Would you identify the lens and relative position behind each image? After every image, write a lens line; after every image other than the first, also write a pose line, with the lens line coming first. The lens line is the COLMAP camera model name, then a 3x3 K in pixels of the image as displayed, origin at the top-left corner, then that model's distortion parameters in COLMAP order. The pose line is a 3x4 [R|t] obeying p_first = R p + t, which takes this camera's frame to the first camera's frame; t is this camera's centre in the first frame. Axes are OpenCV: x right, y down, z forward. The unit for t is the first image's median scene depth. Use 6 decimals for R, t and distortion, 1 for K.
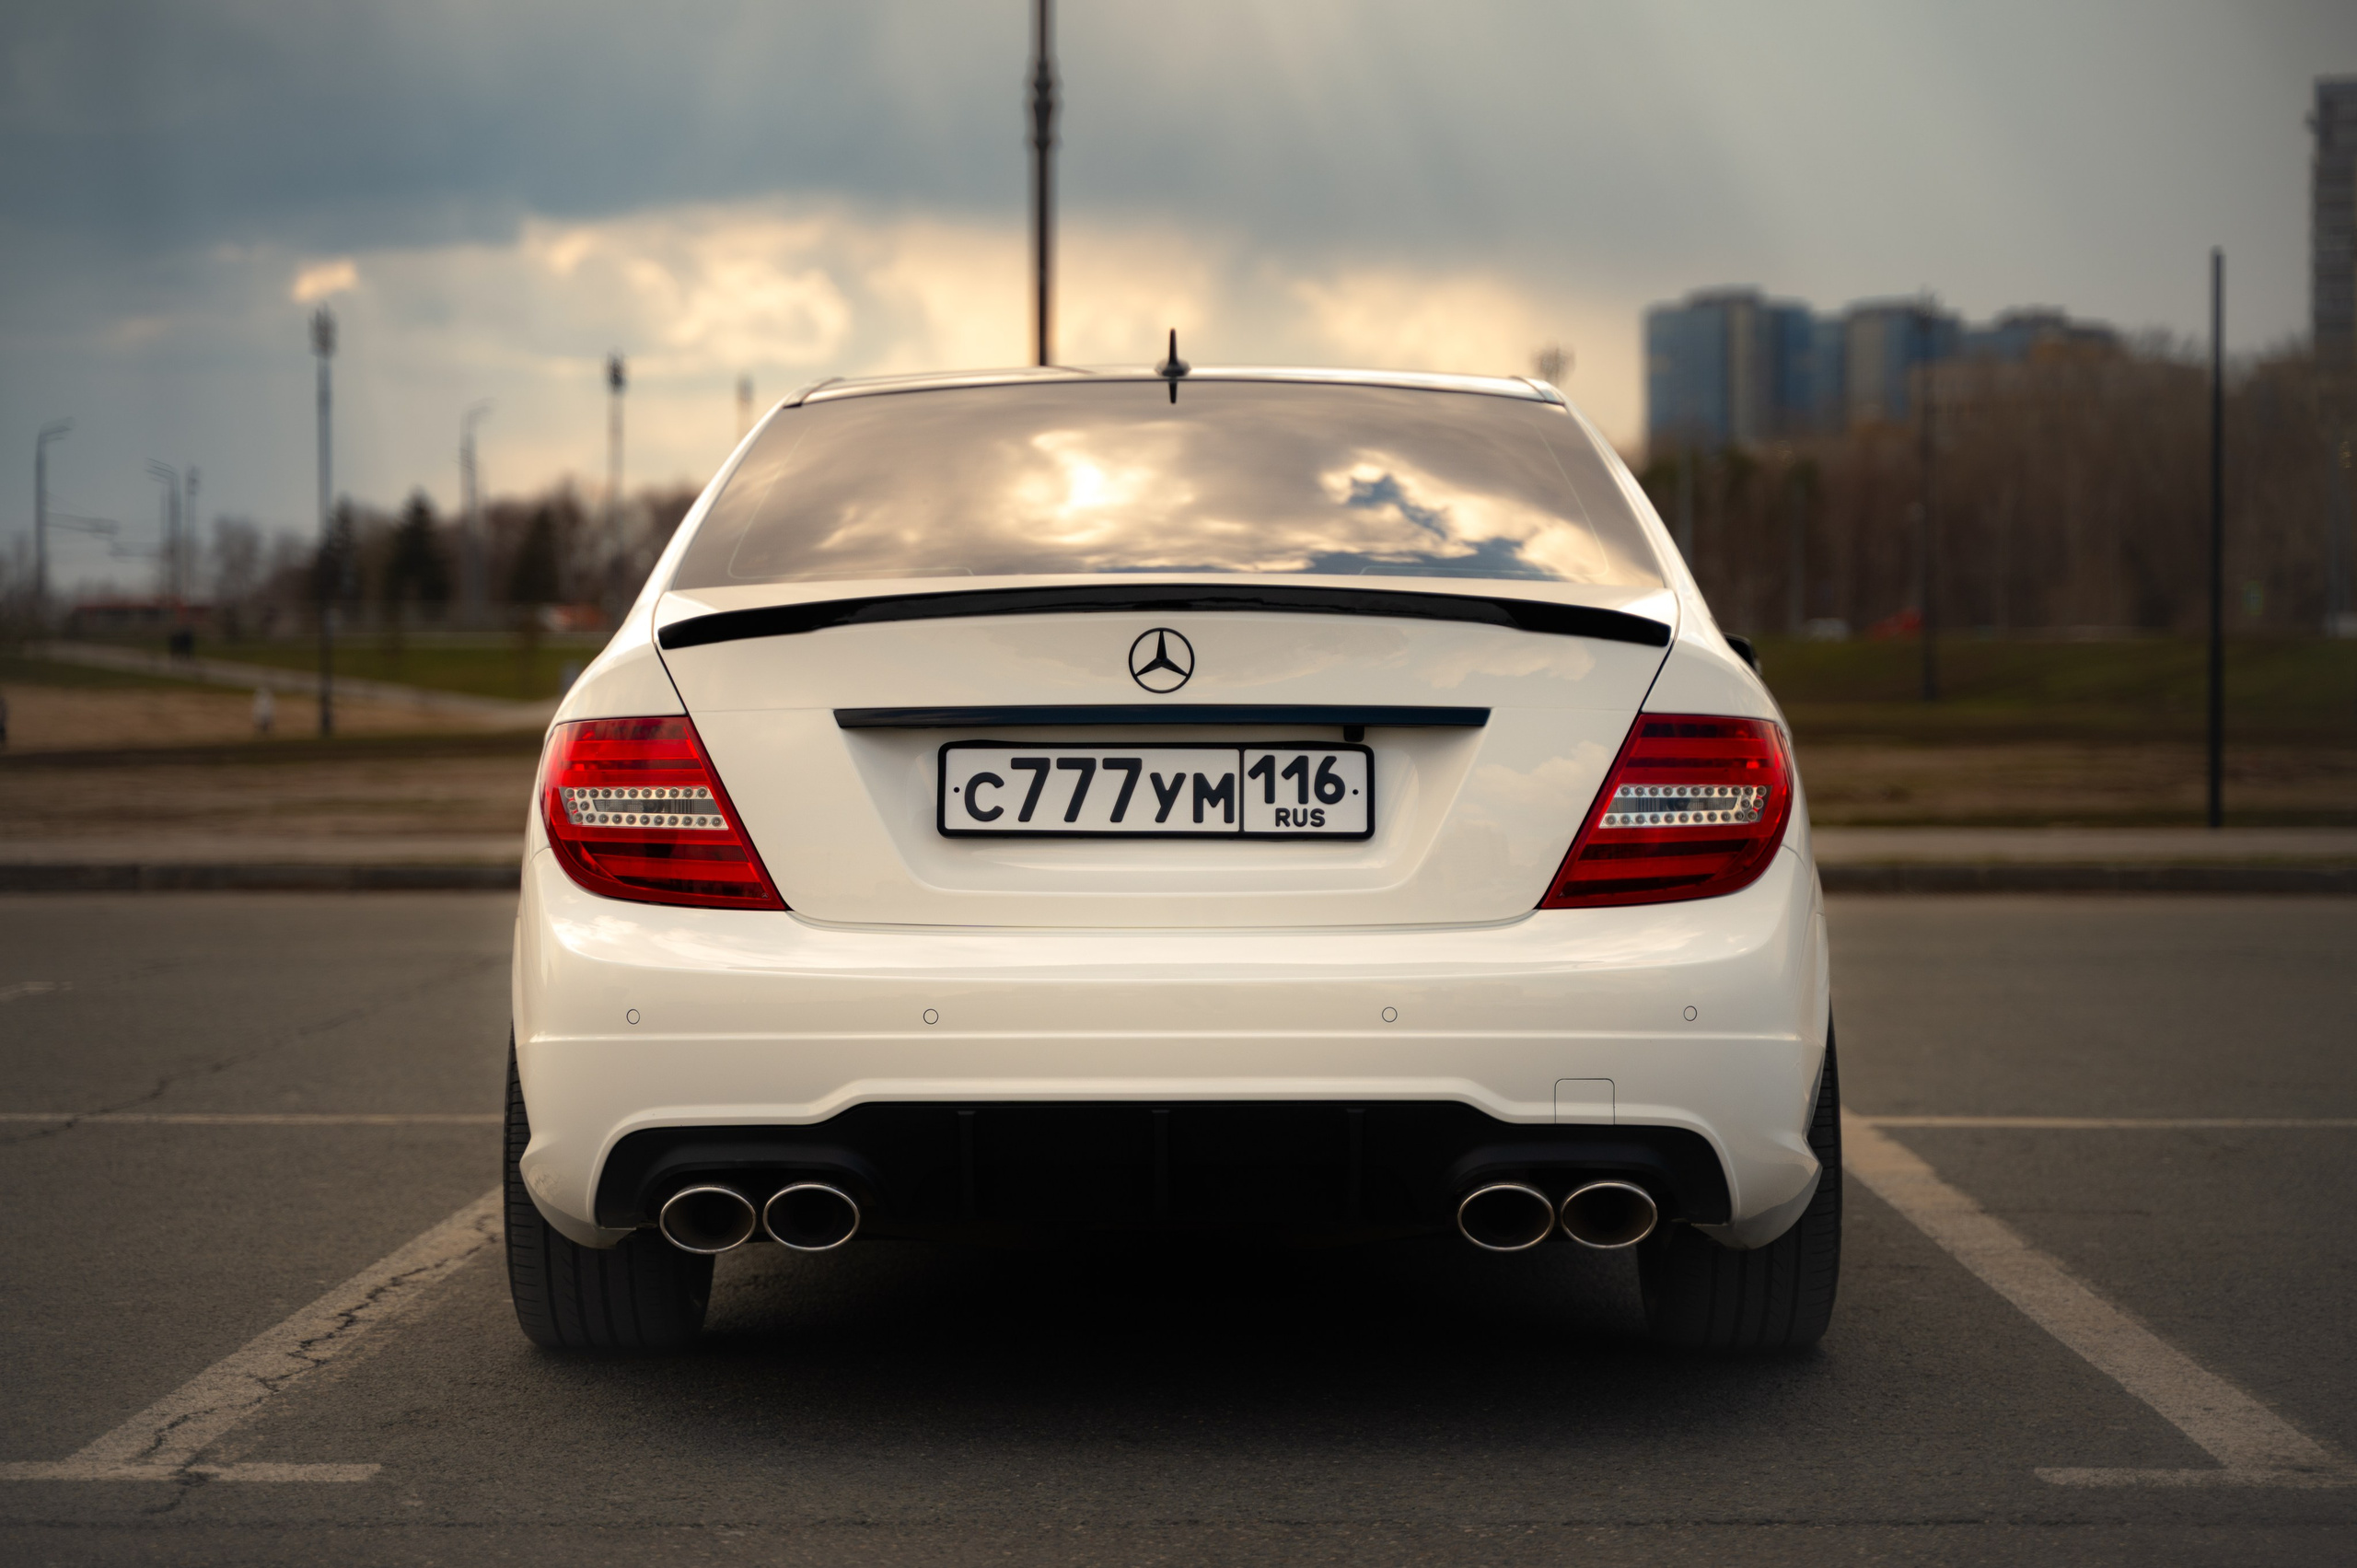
lens RADIAL K [[4975.6, 0, 1178.5], [0, 4975.6, 784.0], [0, 0, 1]] dist [0.024914, -0.639420]
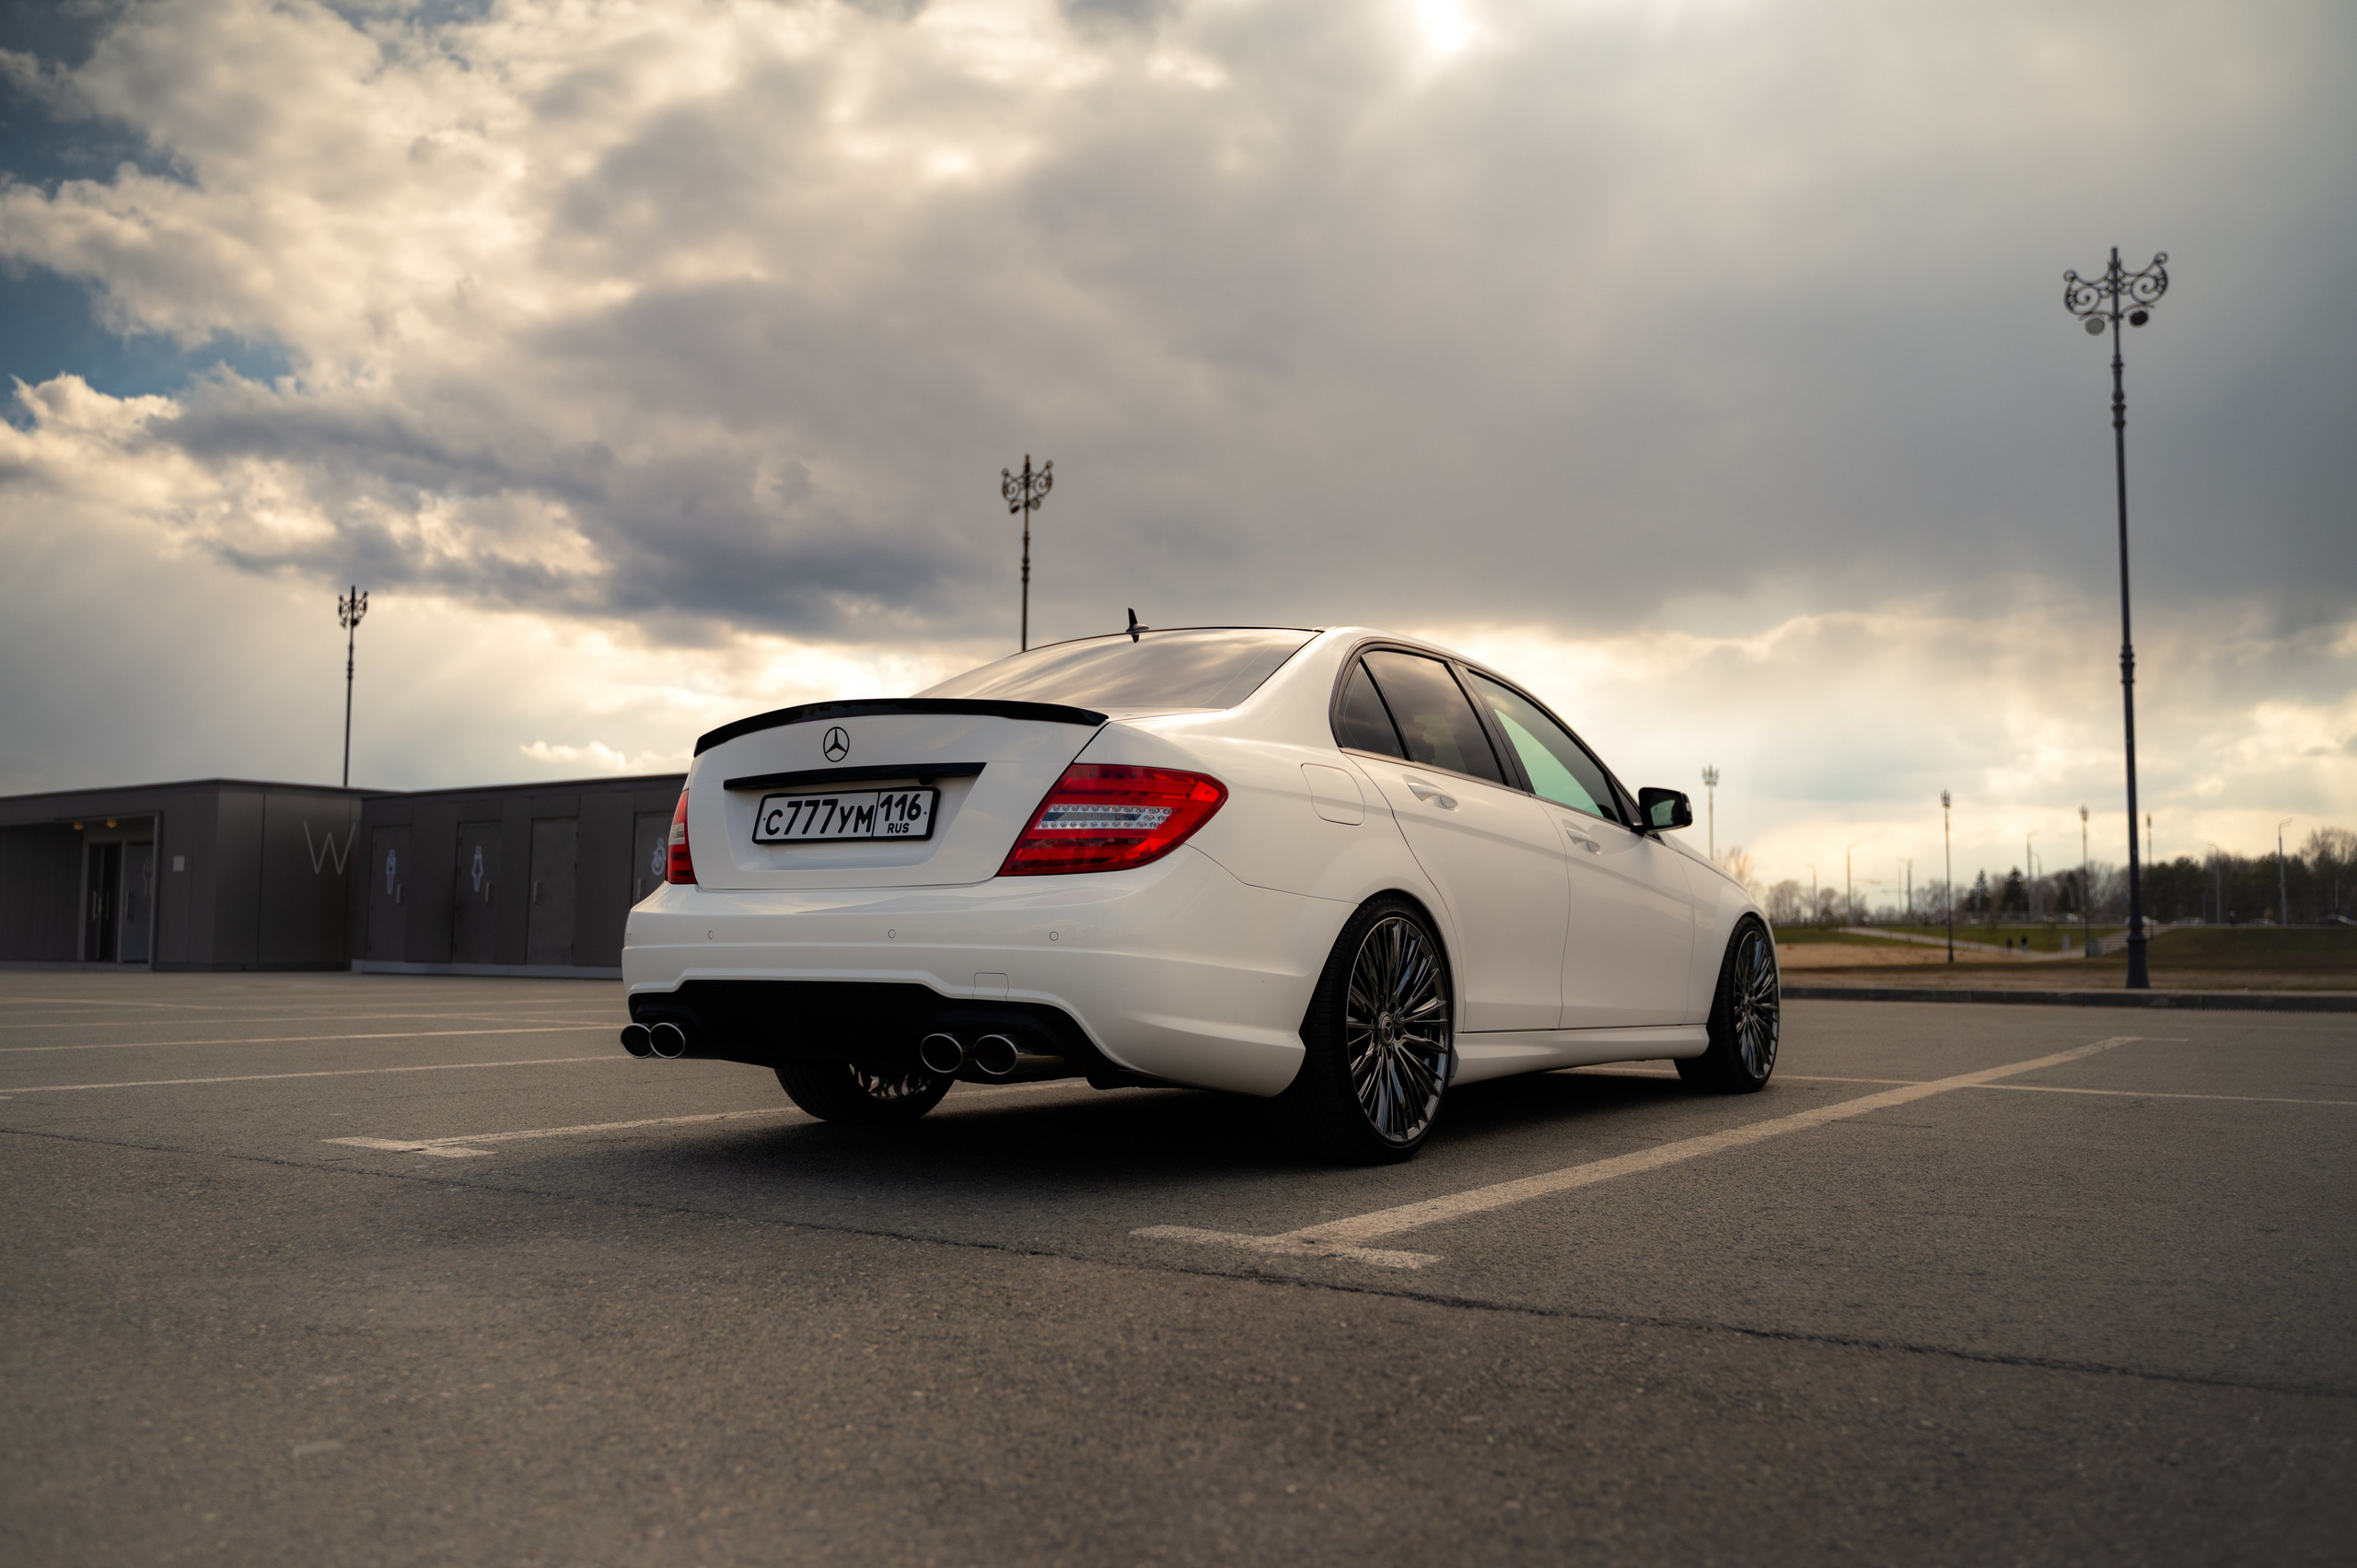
lens RADIAL K [[1850.5, 0, 1178.5], [0, 1850.5, 784.0], [0, 0, 1]] dist [0.005791, -0.001308]
pose [[0.836692, -0.042588, -0.546015, 0.474260], [-0.015859, 0.994670, -0.101884, 0.057363], [0.547444, 0.093905, 0.831557, 0.497605]]
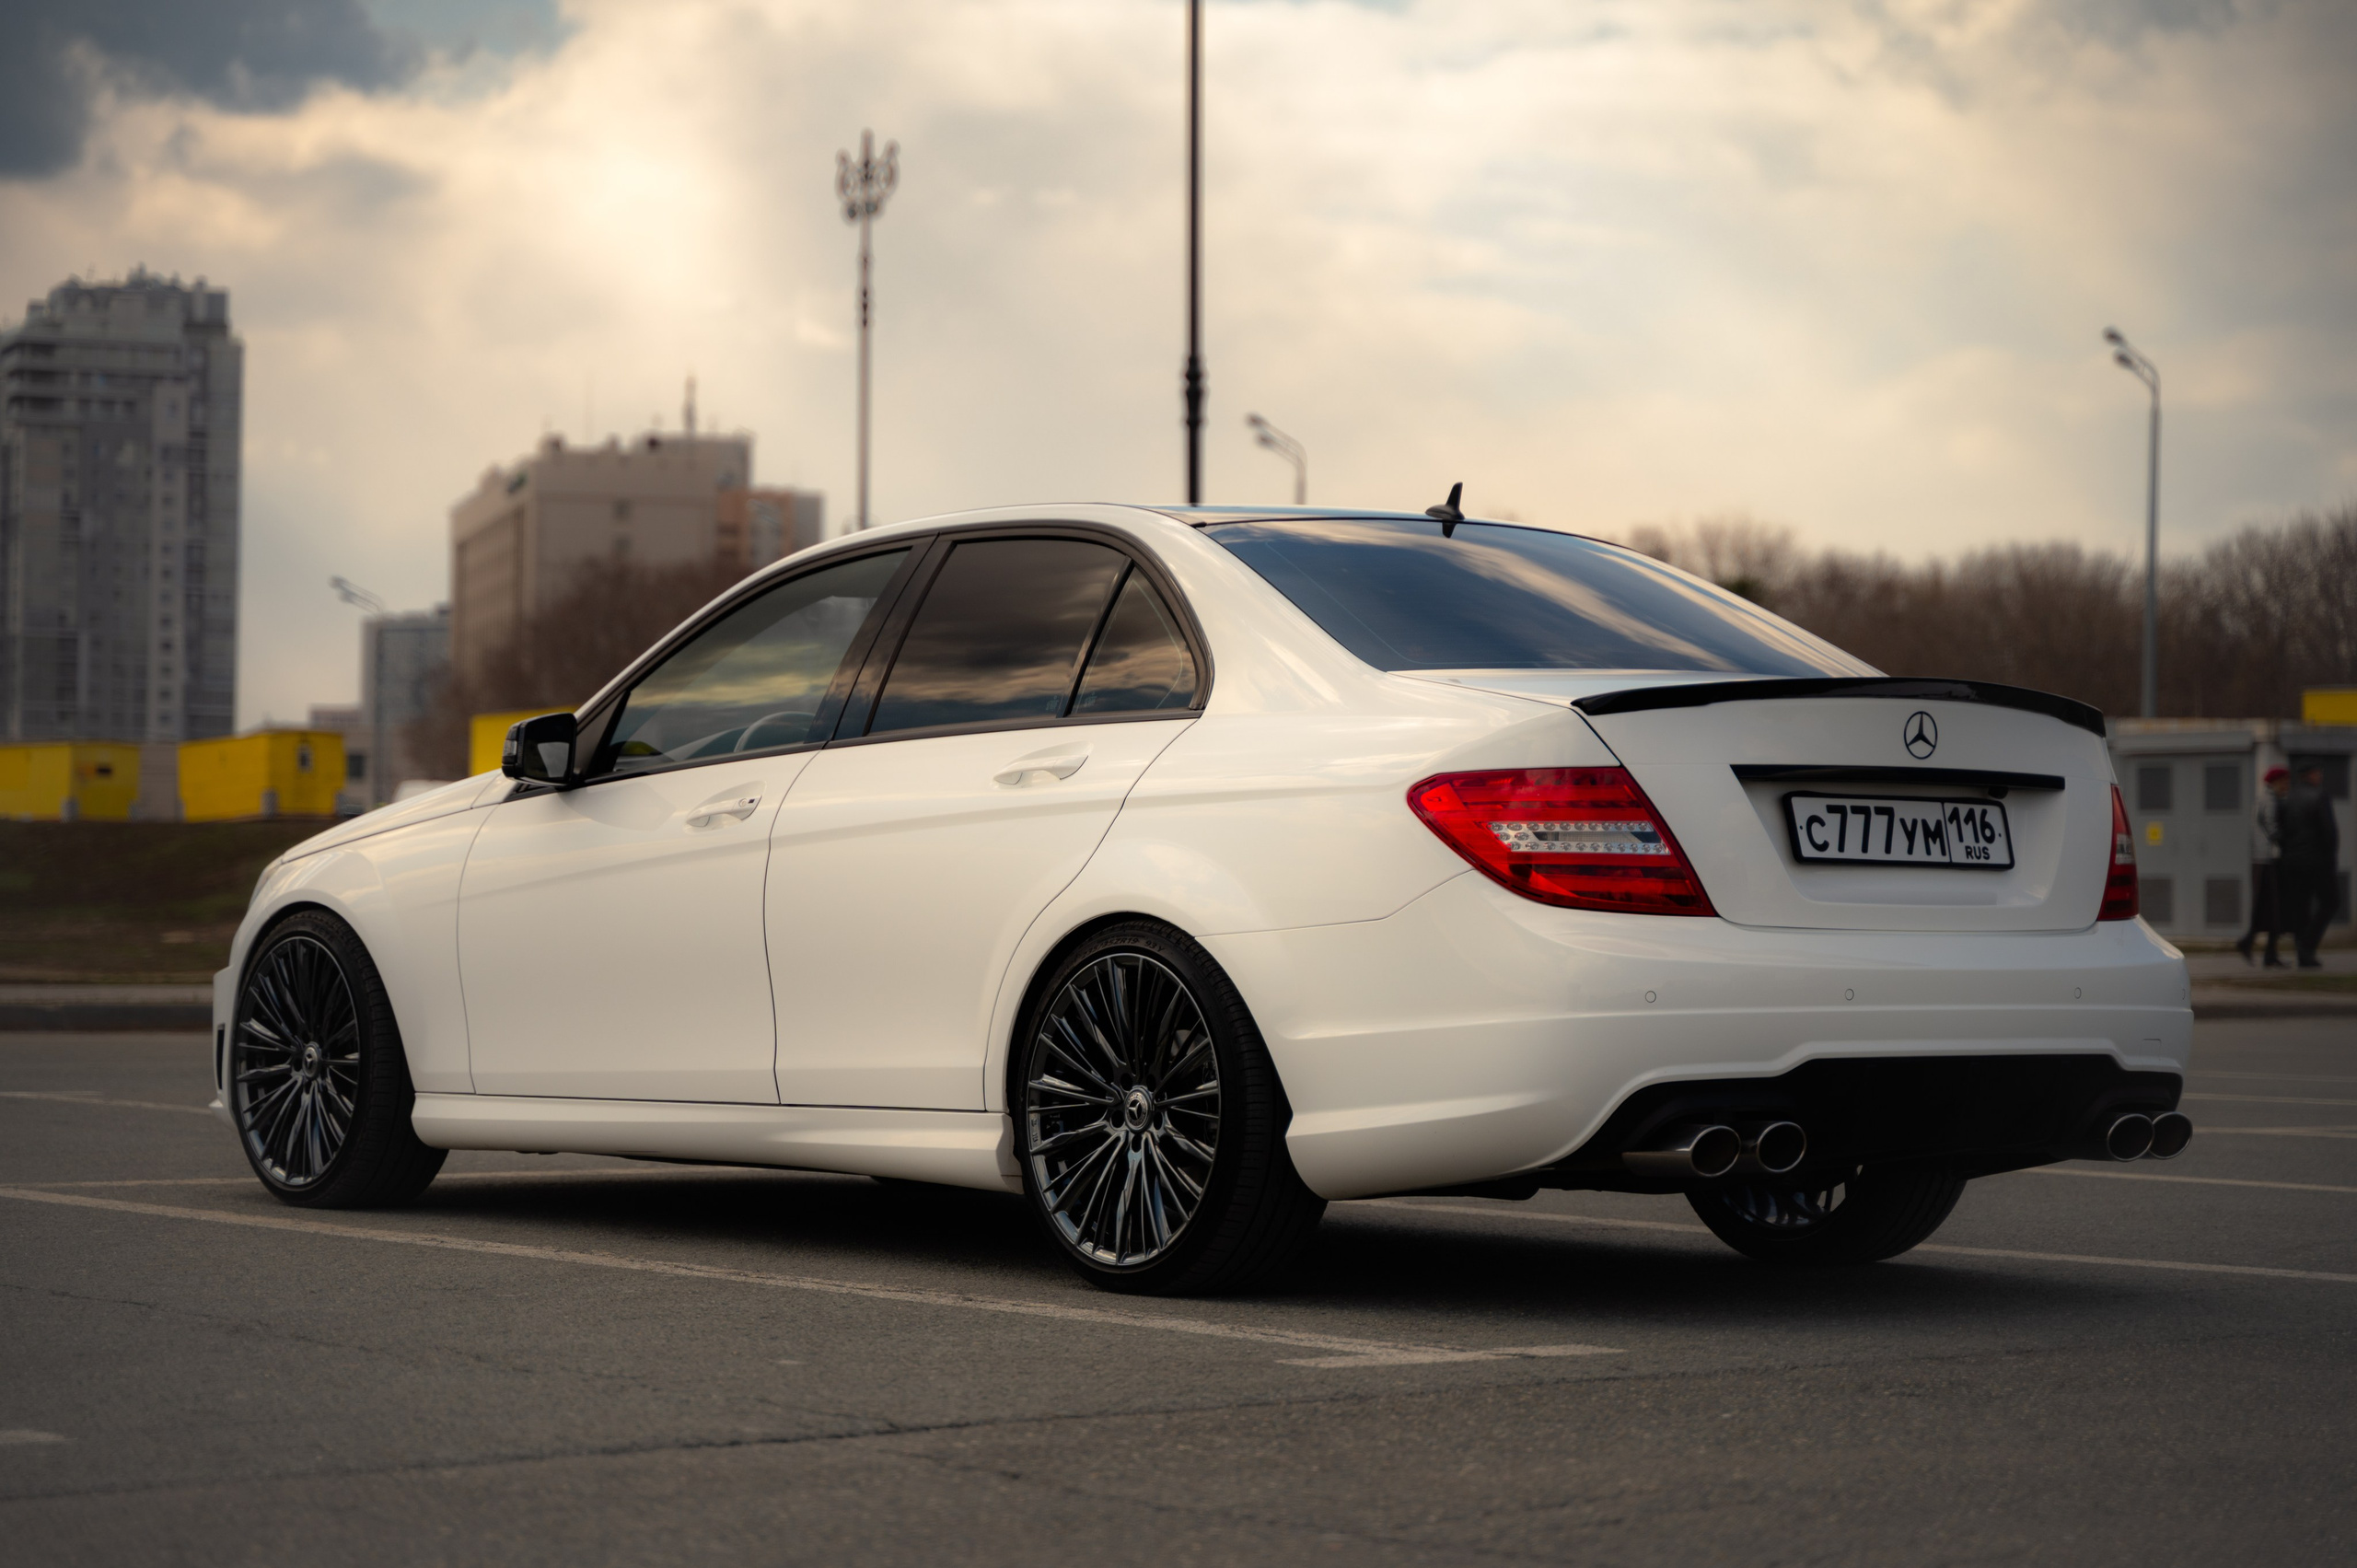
lens RADIAL K [[4975.6, 0, 1178.5], [0, 4975.6, 784.0], [0, 0, 1]] dist [0.024914, -0.639420]
pose [[0.771802, 0.026373, 0.635316, -1.019239], [0.000647, 0.999106, -0.042261, 0.045680], [-0.635863, 0.033028, 0.771095, 0.079198]]
